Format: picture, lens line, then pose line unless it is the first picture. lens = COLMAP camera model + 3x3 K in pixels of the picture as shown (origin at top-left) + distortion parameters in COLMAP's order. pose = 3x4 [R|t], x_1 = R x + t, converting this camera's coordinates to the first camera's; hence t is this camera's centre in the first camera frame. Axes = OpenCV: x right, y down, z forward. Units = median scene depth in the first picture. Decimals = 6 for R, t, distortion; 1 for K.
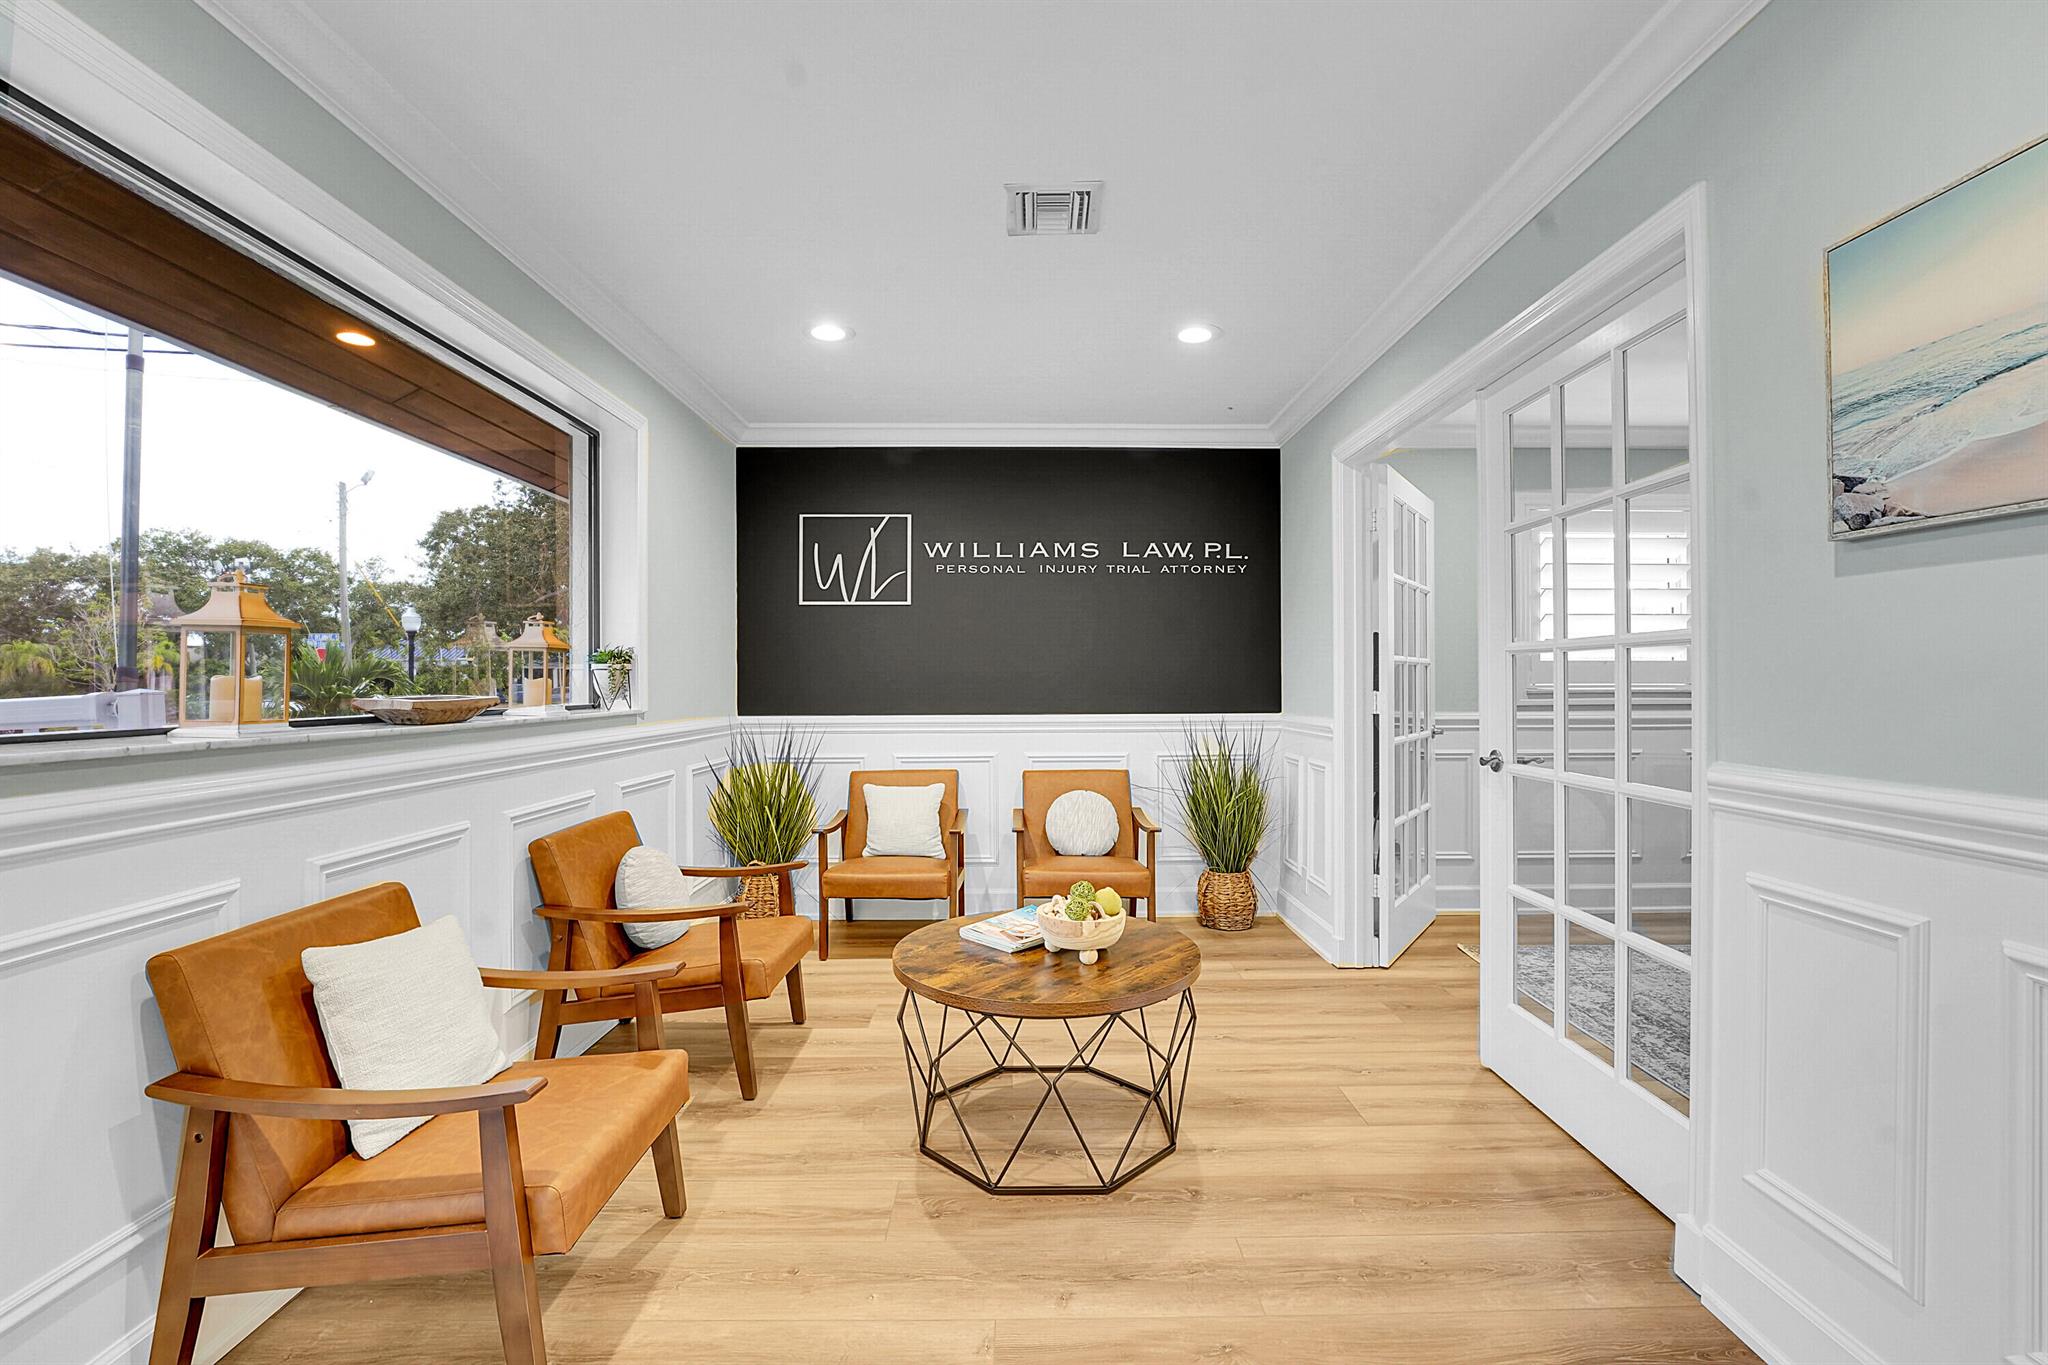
lens RADIAL K [[832.7, 0, 1028.8], [0, 832.7, 682.9], [0, 0, 1]] dist [-0.018077, -0.000183]
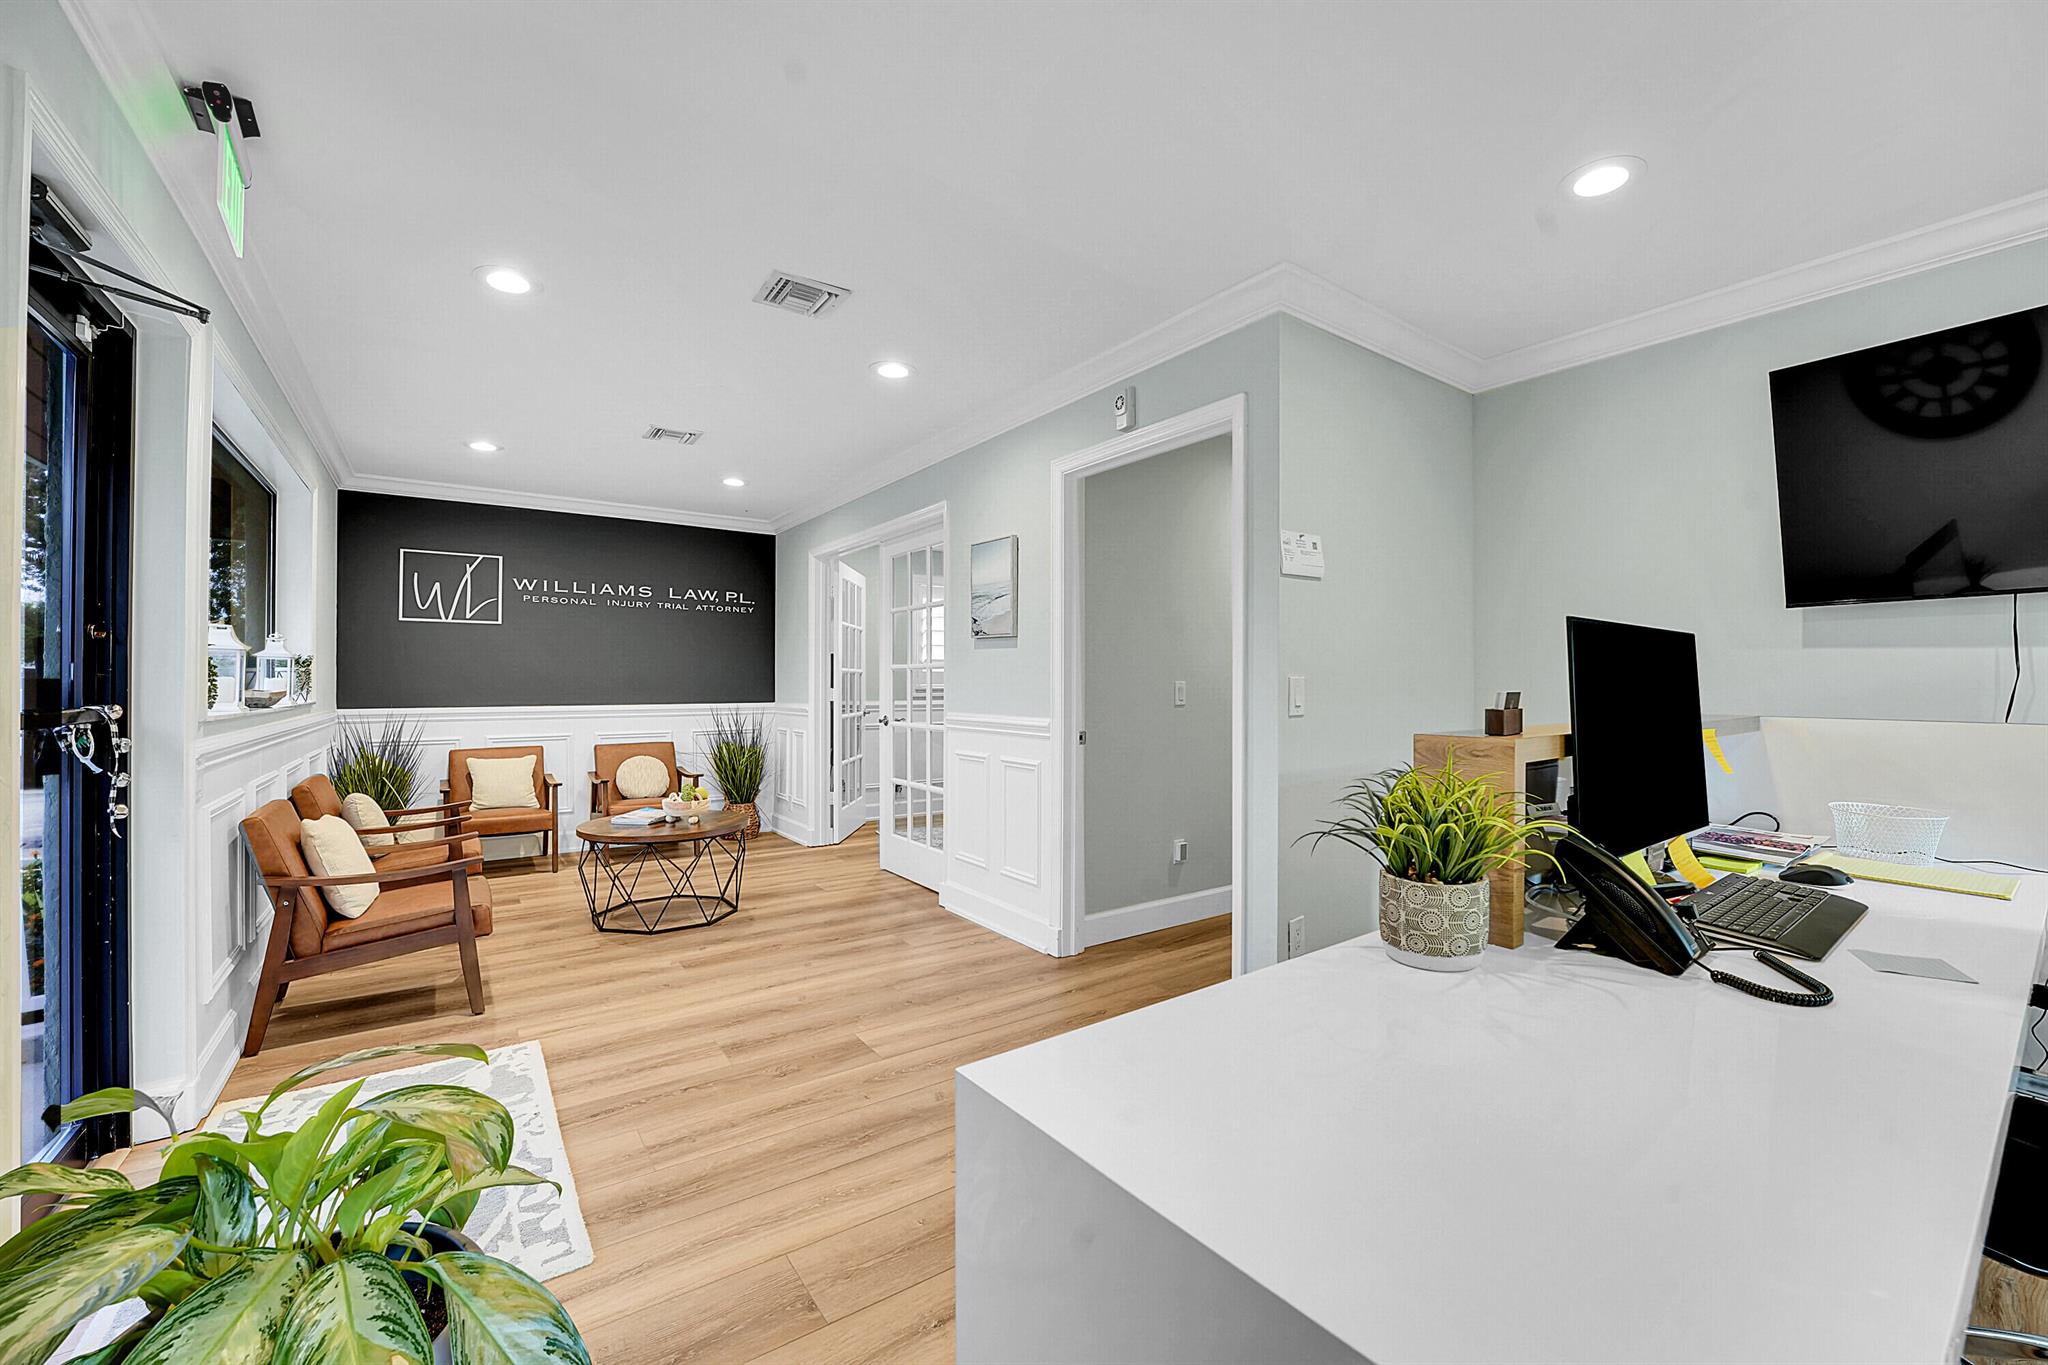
lens RADIAL K [[798.1, 0, 1025.7], [0, 798.1, 676.8], [0, 0, 1]] dist [-0.001371, -0.000117]
pose [[0.806734, 0.008580, 0.590853, -0.227071], [-0.003121, 0.999942, -0.010260, 0.001387], [-0.590907, 0.006433, 0.806714, -0.550689]]
